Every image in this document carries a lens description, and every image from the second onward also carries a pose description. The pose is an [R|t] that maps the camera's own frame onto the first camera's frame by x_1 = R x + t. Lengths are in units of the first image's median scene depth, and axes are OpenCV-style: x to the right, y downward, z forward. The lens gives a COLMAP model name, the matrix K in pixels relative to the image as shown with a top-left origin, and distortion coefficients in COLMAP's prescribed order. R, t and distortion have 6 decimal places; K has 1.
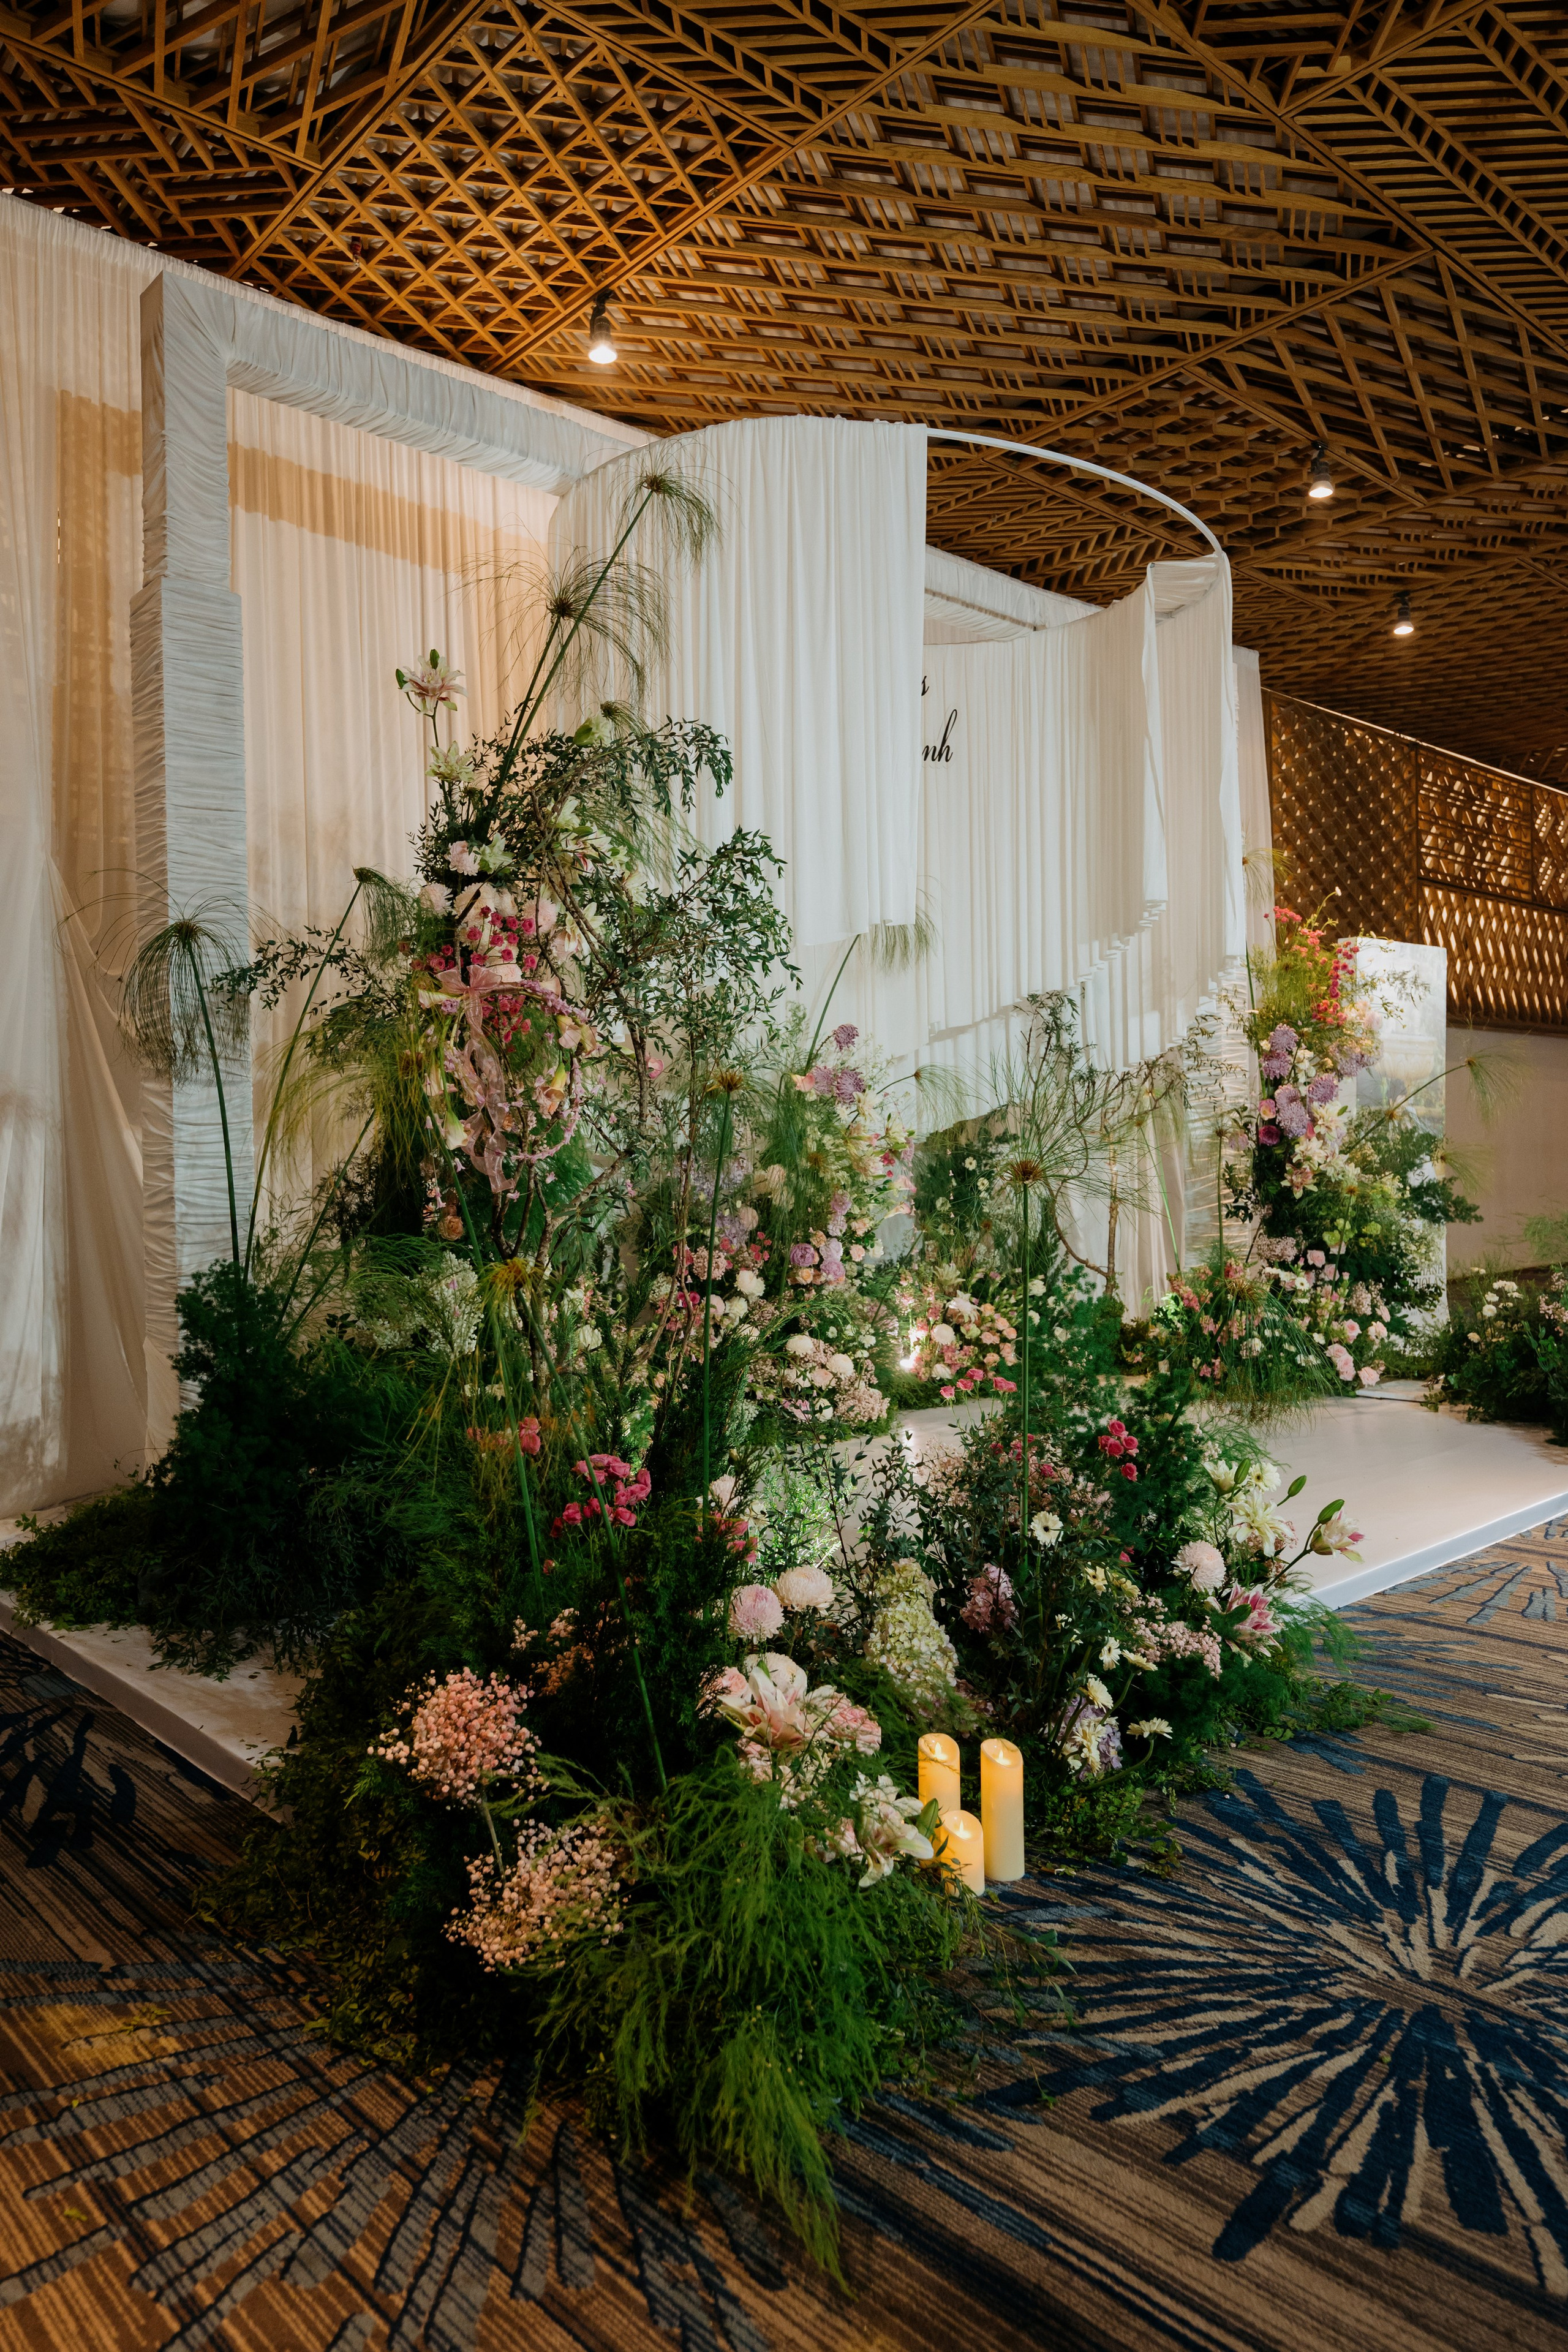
lens RADIAL K [[1555.4, 0, 784.0], [0, 1555.4, 1176.0], [0, 0, 1]] dist [-0.002887, -0.000191]
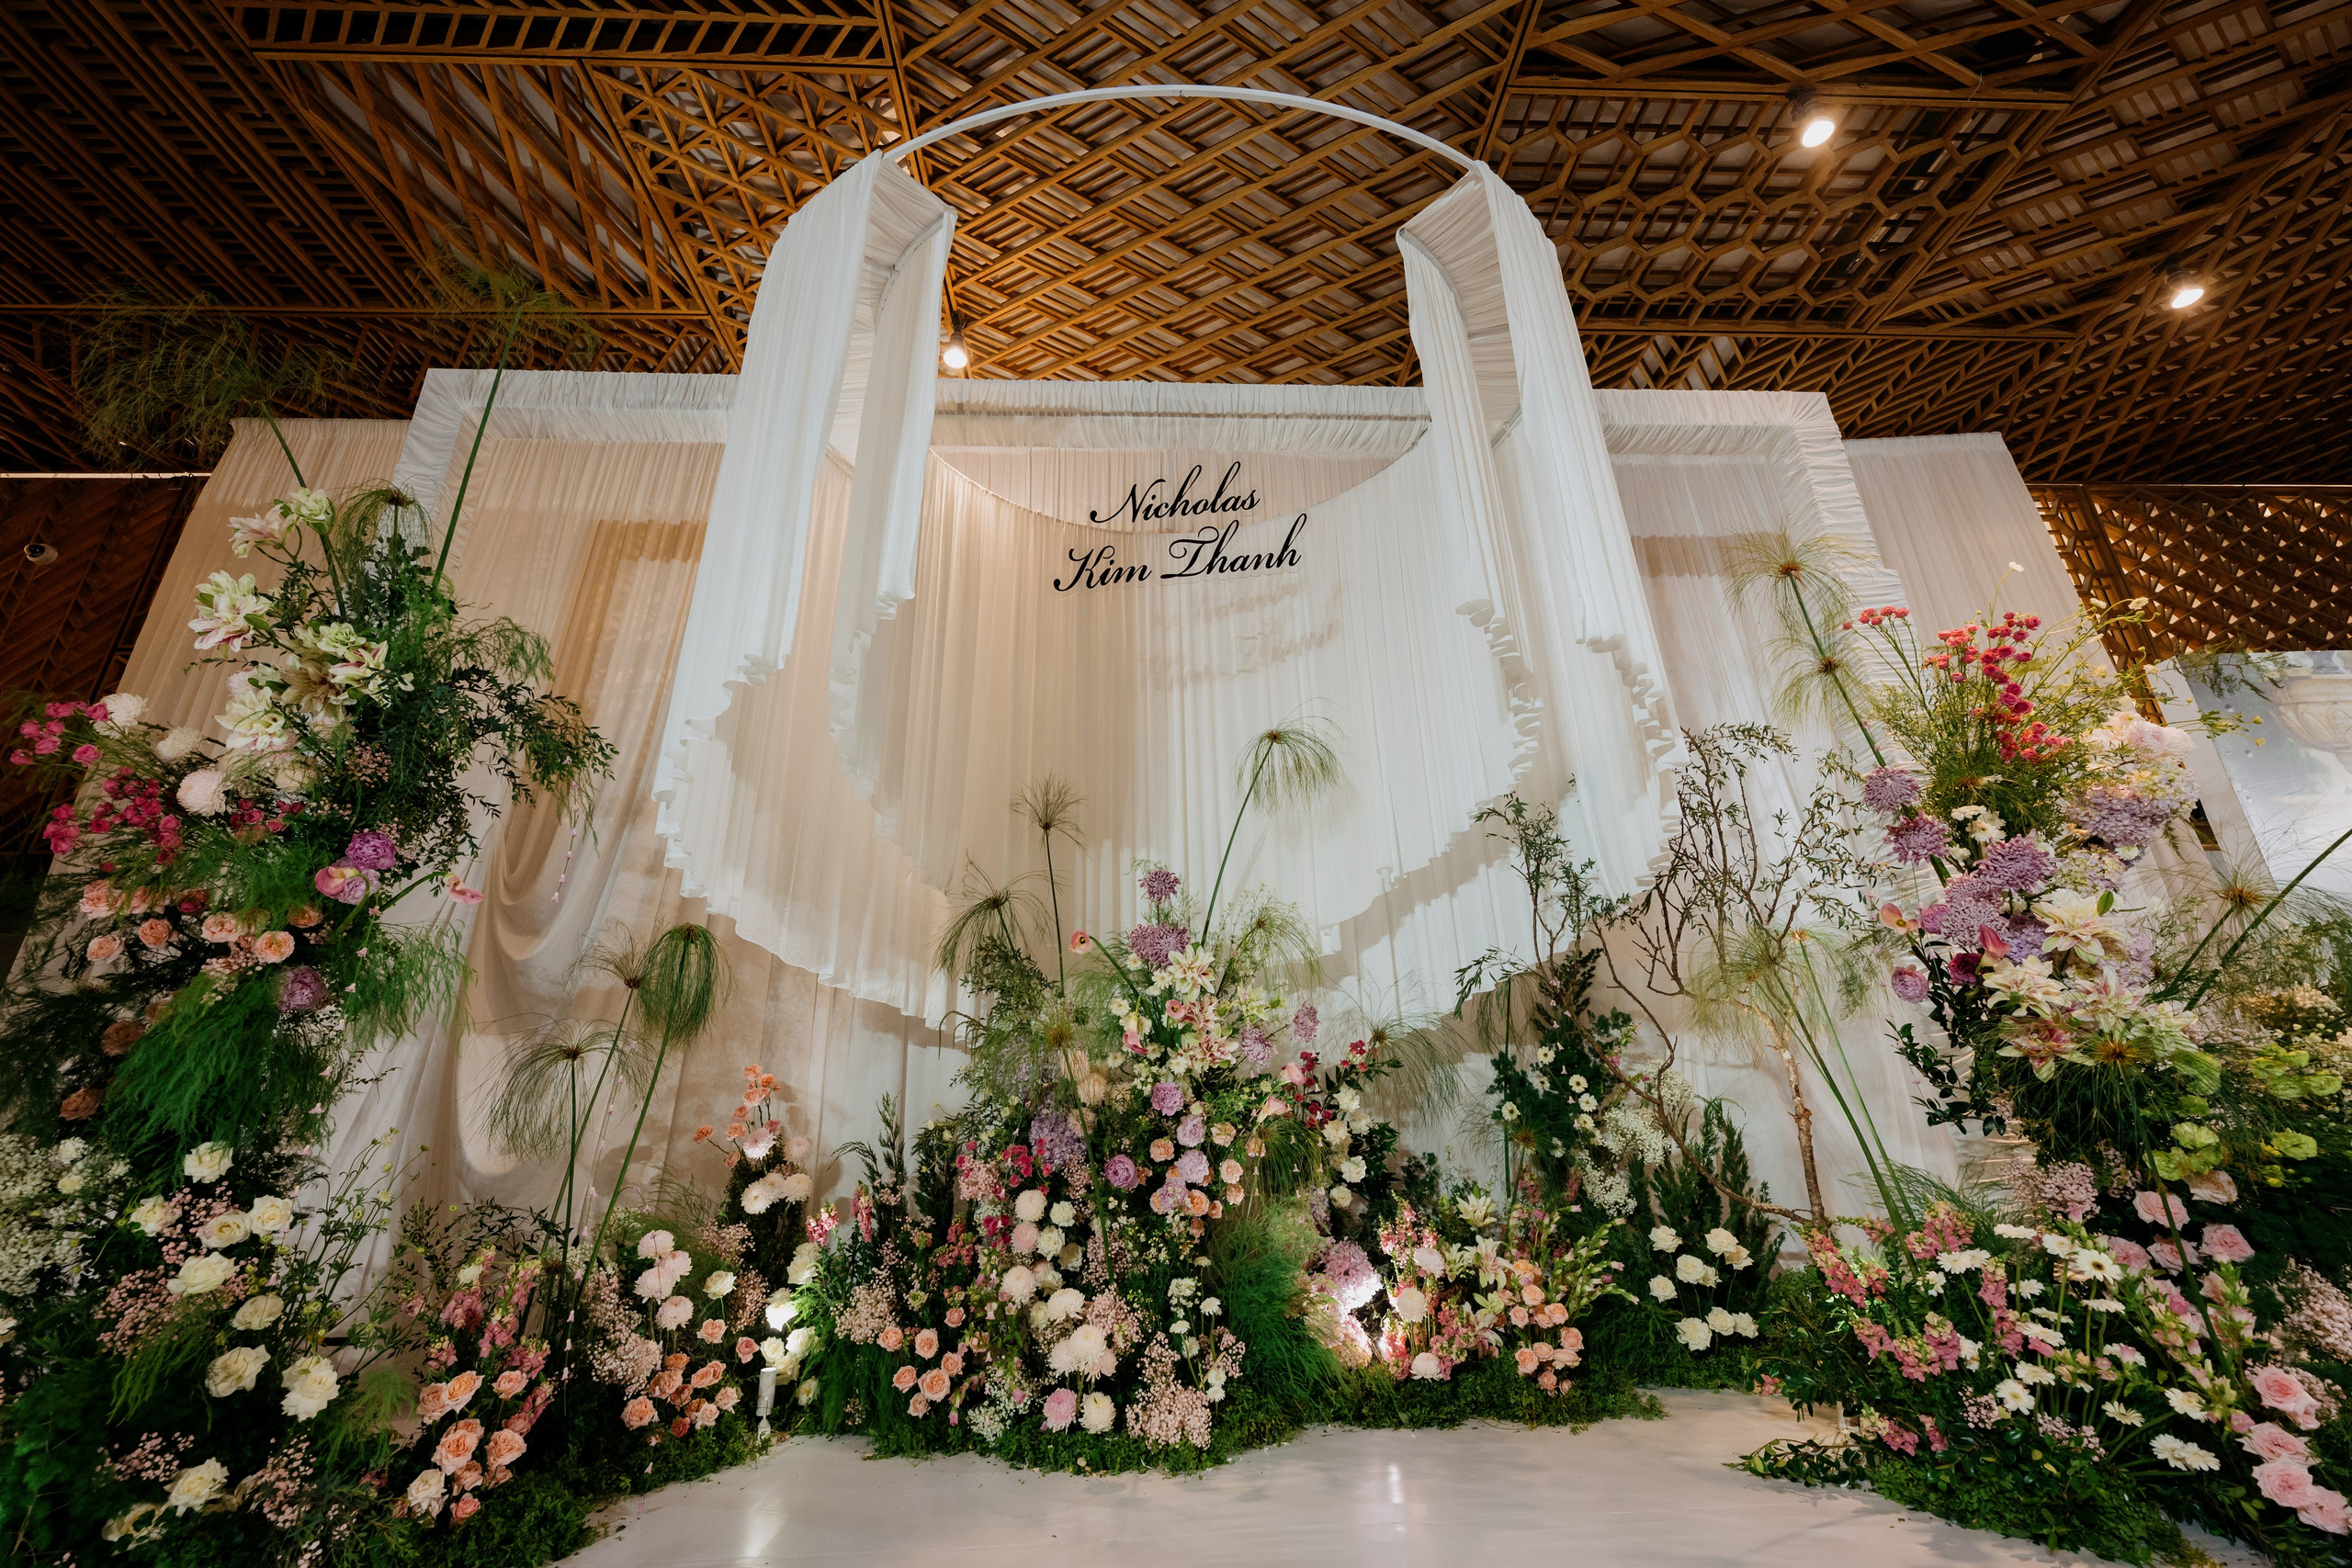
lens RADIAL K [[936.5, 0, 1180.1], [0, 936.5, 786.5], [0, 0, 1]] dist [-0.001676, -0.000198]
pose [[0.771415, -0.222610, -0.596124, 0.390346], [0.003976, 0.938480, -0.345311, 0.035486], [0.636320, 0.264008, 0.724843, 0.698958]]
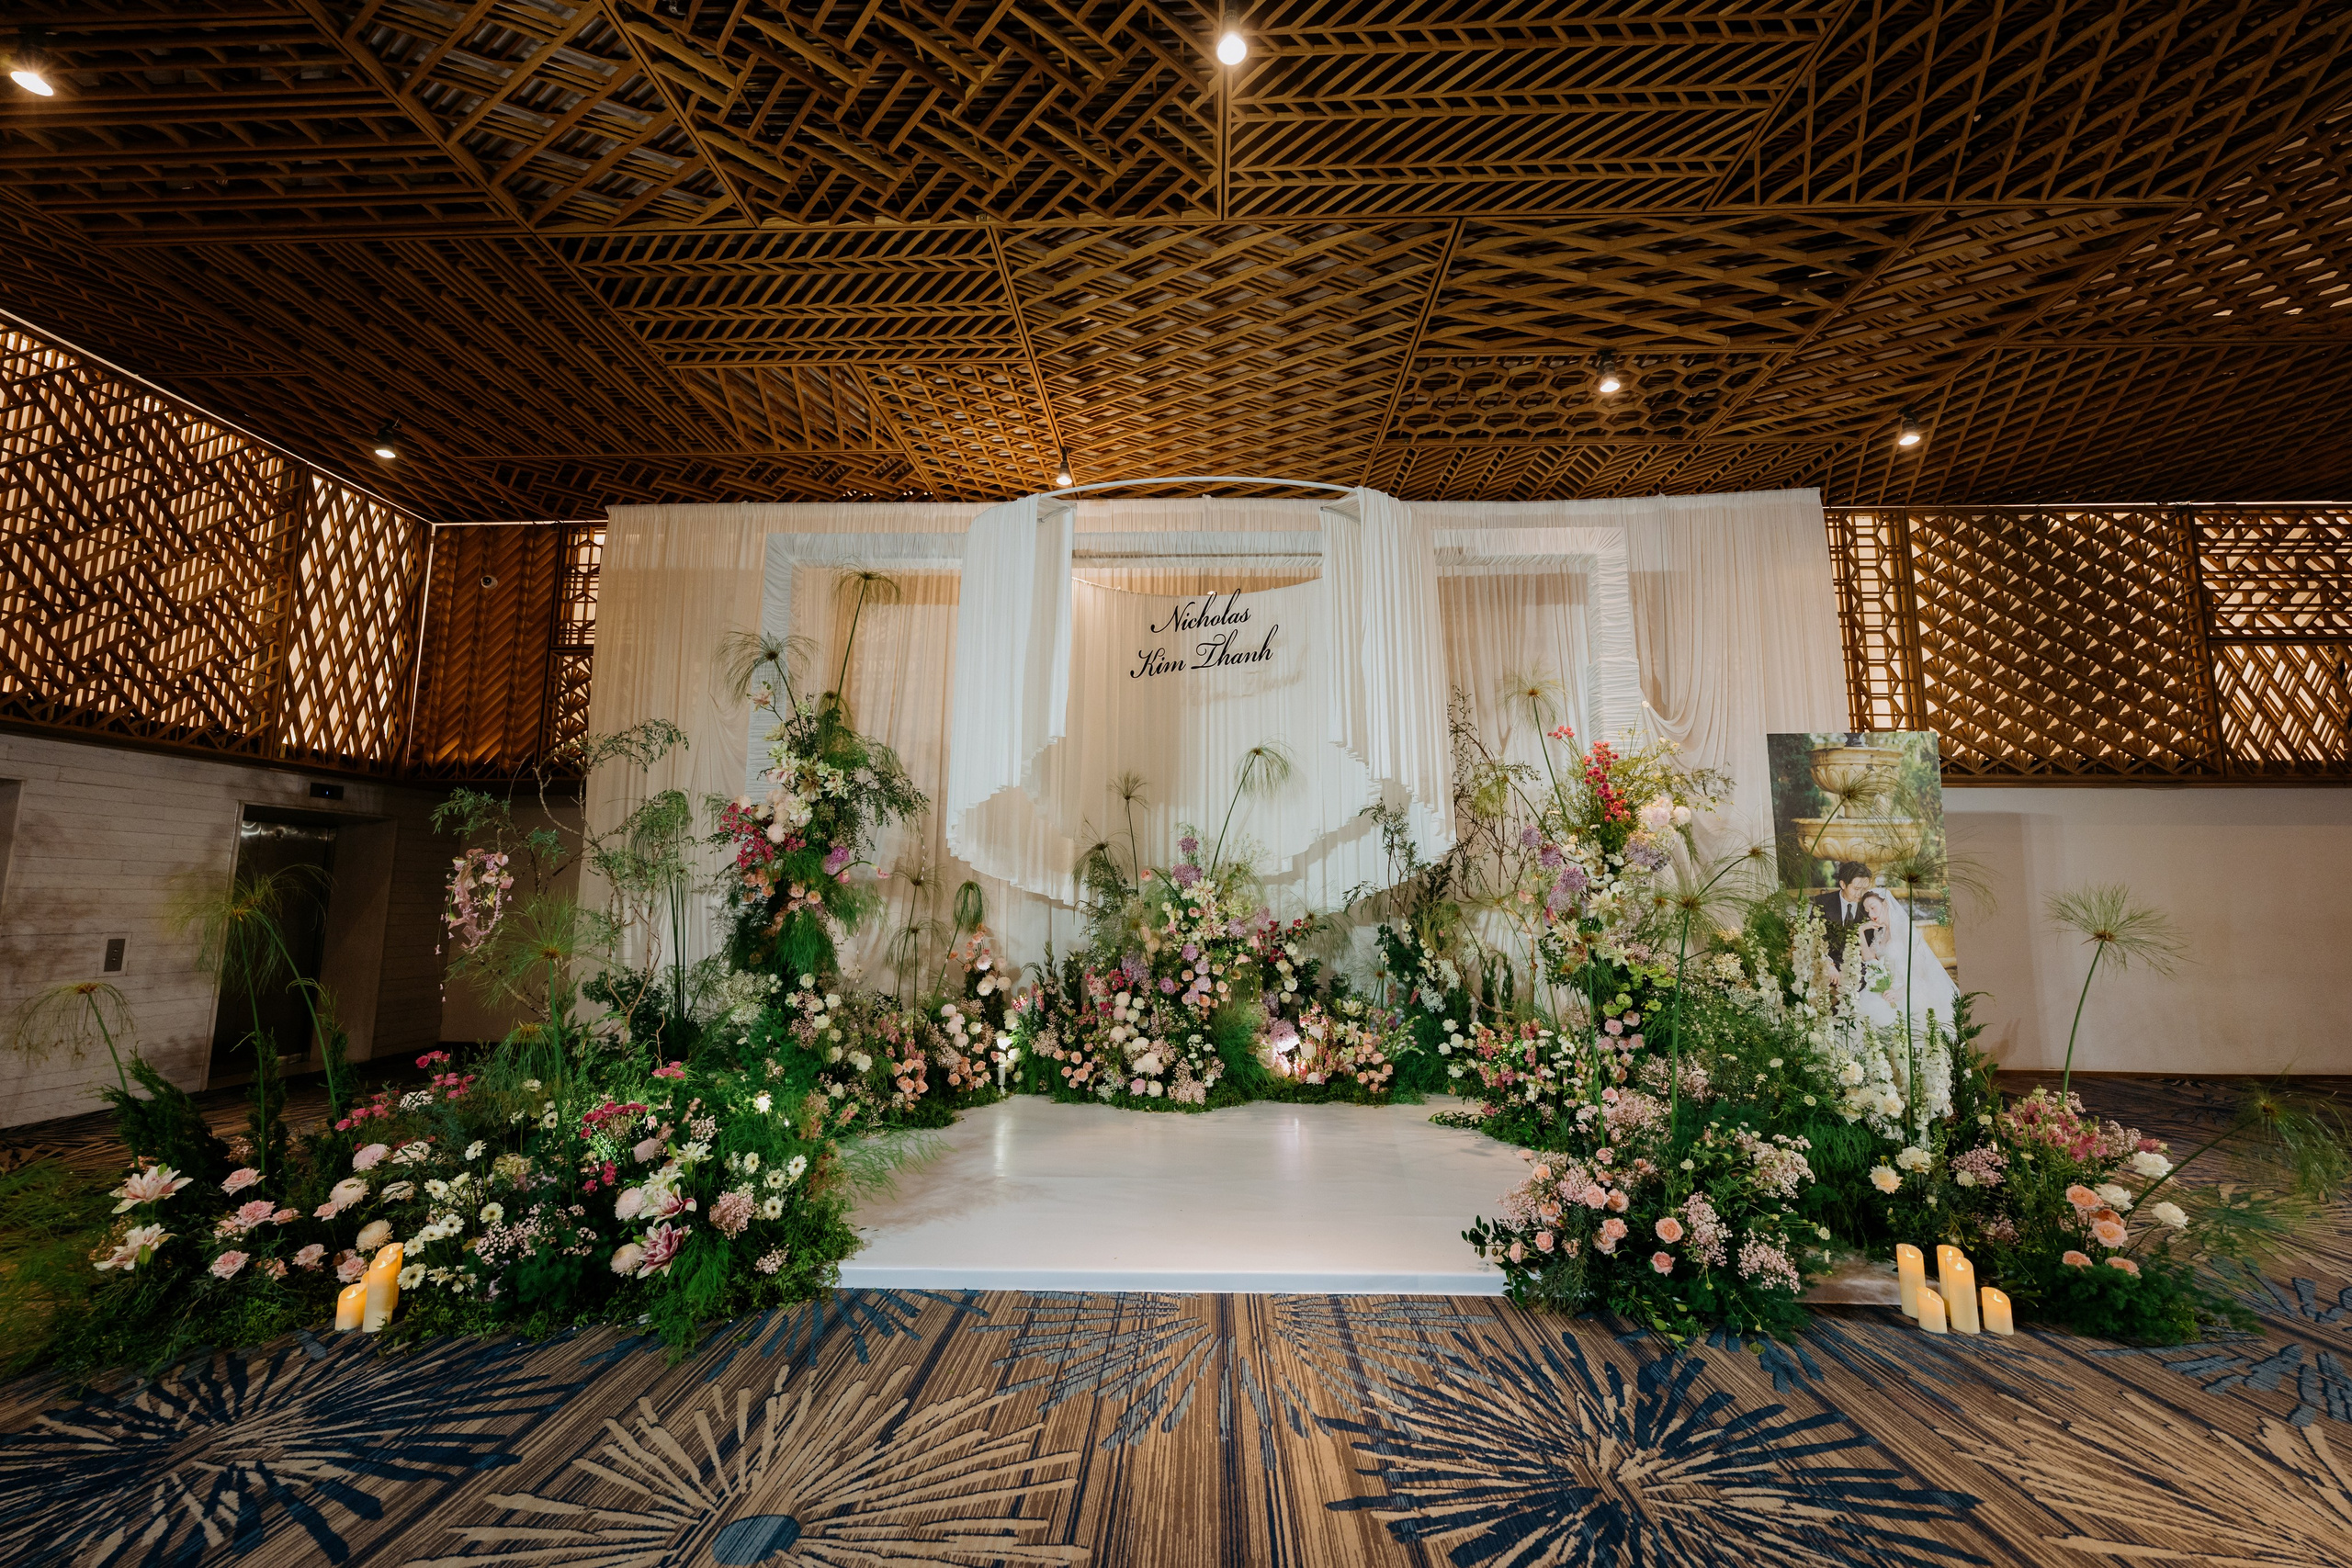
lens RADIAL K [[923.7, 0, 1176.0], [0, 923.7, 784.0], [0, 0, 1]] dist [-0.000758, -0.000194]
pose [[0.721351, -0.064498, -0.689560, 0.740913], [-0.024500, 0.992655, -0.118477, -0.044192], [0.692136, 0.102357, 0.714472, 0.357774]]
